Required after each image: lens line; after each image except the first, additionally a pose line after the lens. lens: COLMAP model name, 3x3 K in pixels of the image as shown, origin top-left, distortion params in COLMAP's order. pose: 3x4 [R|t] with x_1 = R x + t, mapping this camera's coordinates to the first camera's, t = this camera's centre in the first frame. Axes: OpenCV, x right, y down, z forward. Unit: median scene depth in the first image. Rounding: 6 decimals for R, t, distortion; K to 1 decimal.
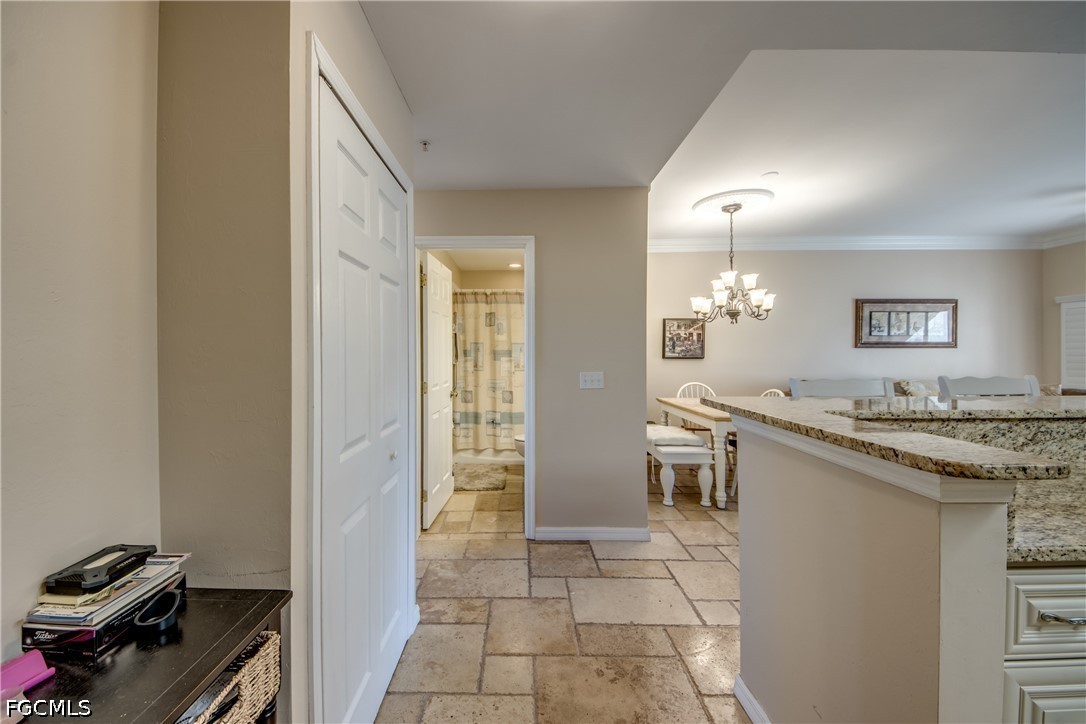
lens RADIAL K [[416.9, 0, 512.4], [0, 416.9, 354.4], [0, 0, 1]] dist [0.032260, -0.016598]
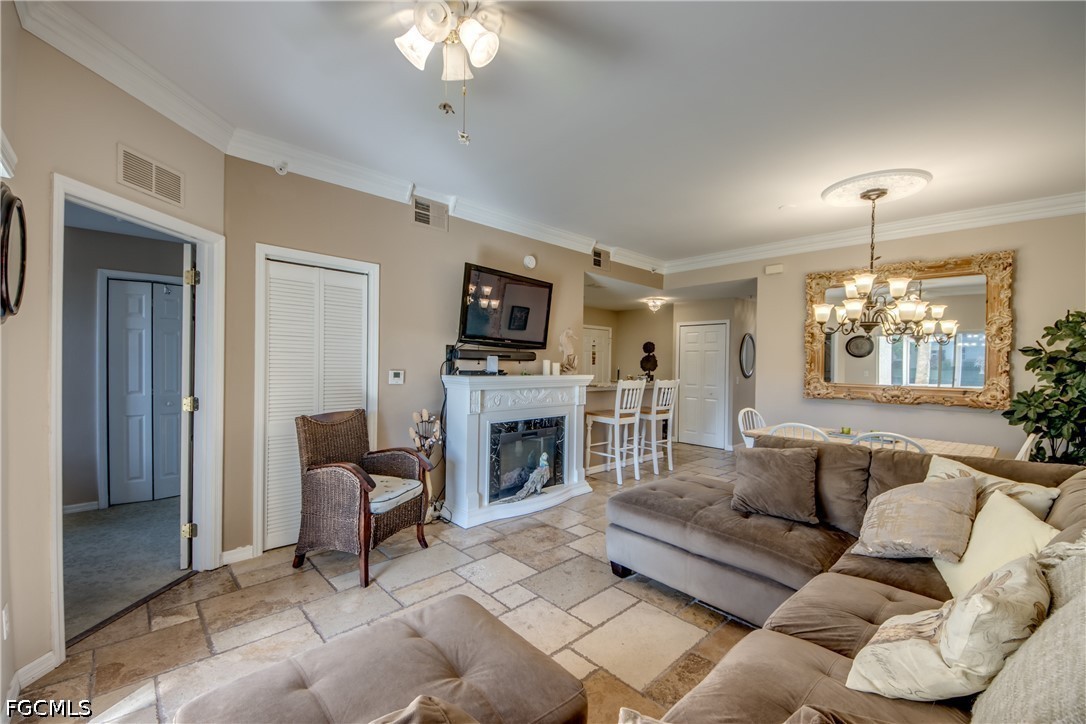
lens RADIAL K [[440.2, 0, 534.4], [0, 440.2, 364.5], [0, 0, 1]] dist [0.043830, -0.030704]
pose [[-0.727630, -0.004687, -0.685954, 1.569163], [-0.015108, 0.999844, 0.009194, -0.021630], [0.685803, 0.017053, -0.727587, 1.180990]]
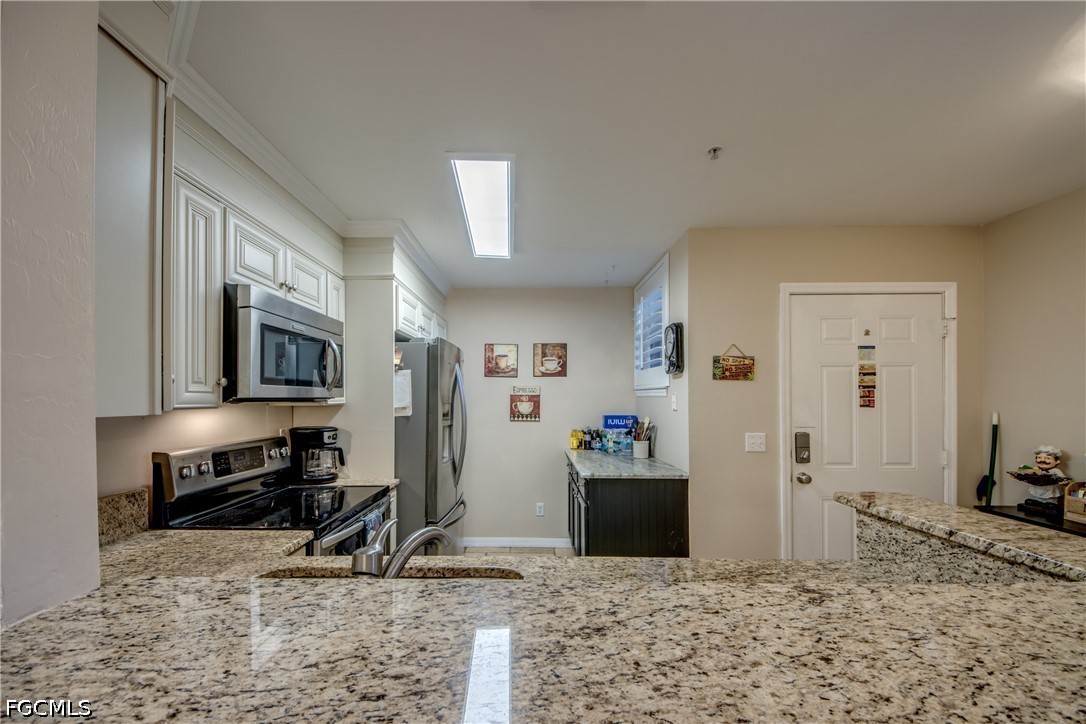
lens RADIAL K [[412.1, 0, 518.2], [0, 412.1, 396.9], [0, 0, 1]] dist [0.024689, -0.016746]
pose [[-0.999945, 0.006001, 0.008550, 0.464136], [0.006034, 0.999974, 0.003925, -0.027729], [-0.008526, 0.003976, -0.999956, 0.486337]]
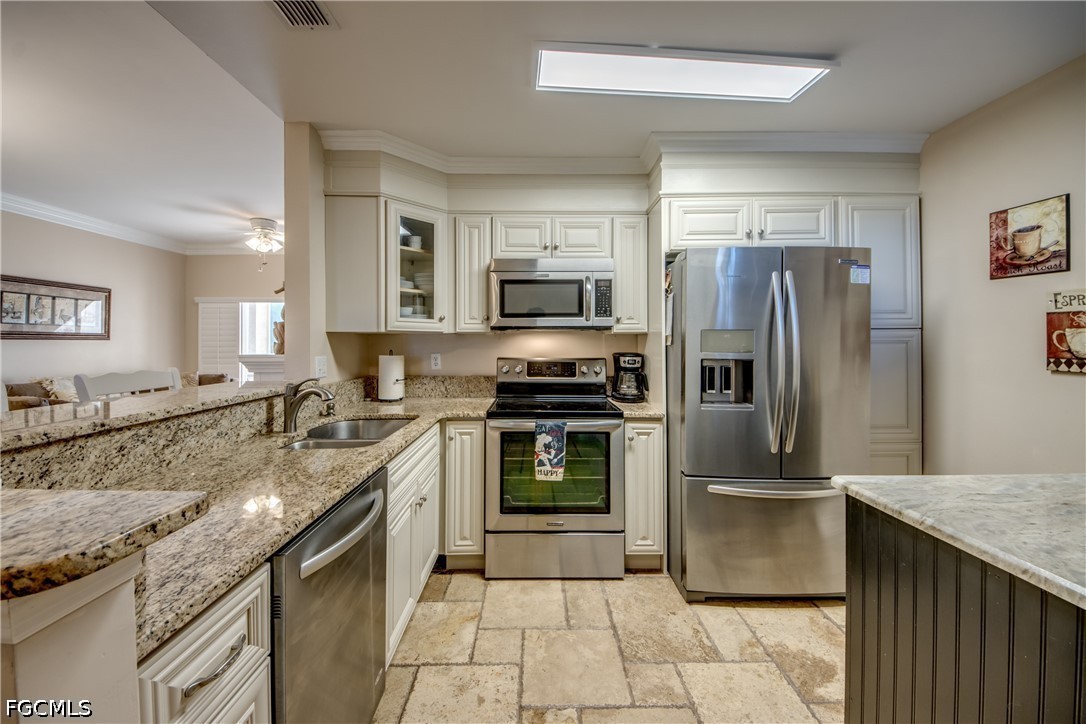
lens RADIAL K [[417.1, 0, 544.6], [0, 417.1, 337.0], [0, 0, 1]] dist [0.015511, -0.012537]
pose [[-0.037838, 0.015477, 0.999164, 0.093325], [0.006617, 0.999862, -0.015238, -0.001482], [-0.999262, 0.006034, -0.037935, 0.071811]]
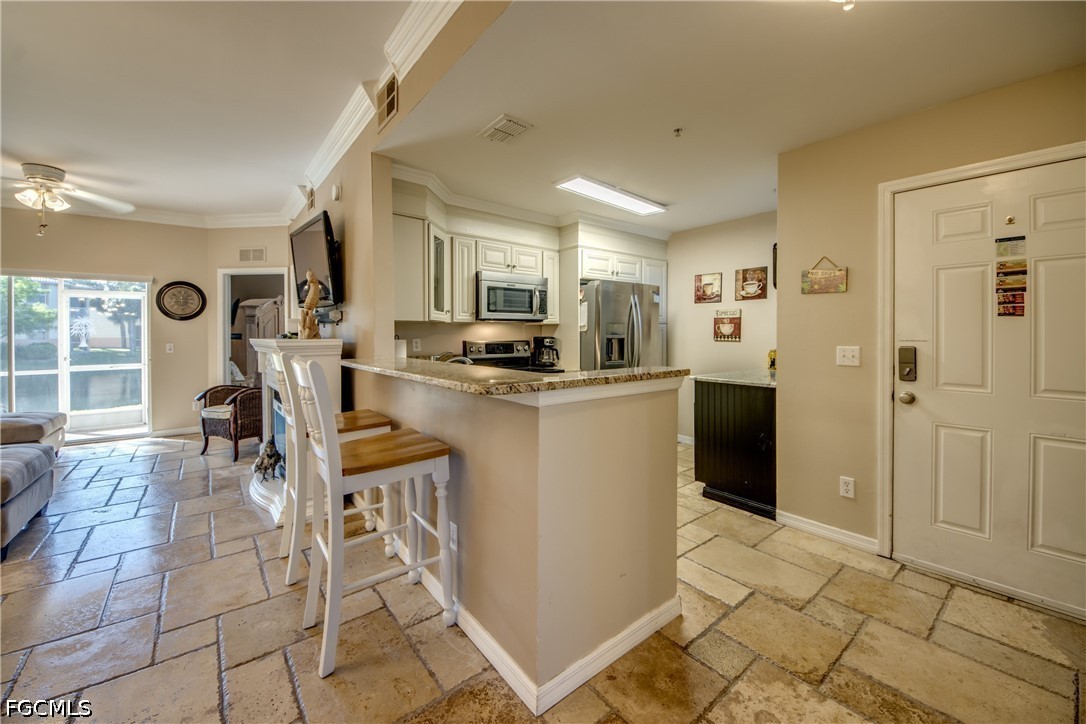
lens RADIAL K [[414.4, 0, 548.6], [0, 414.4, 341.1], [0, 0, 1]] dist [0.038856, -0.029015]
pose [[-0.650044, -0.006997, 0.759865, -0.053655], [0.011137, 0.999763, 0.018732, 0.006449], [-0.759815, 0.020639, -0.649811, 0.584539]]
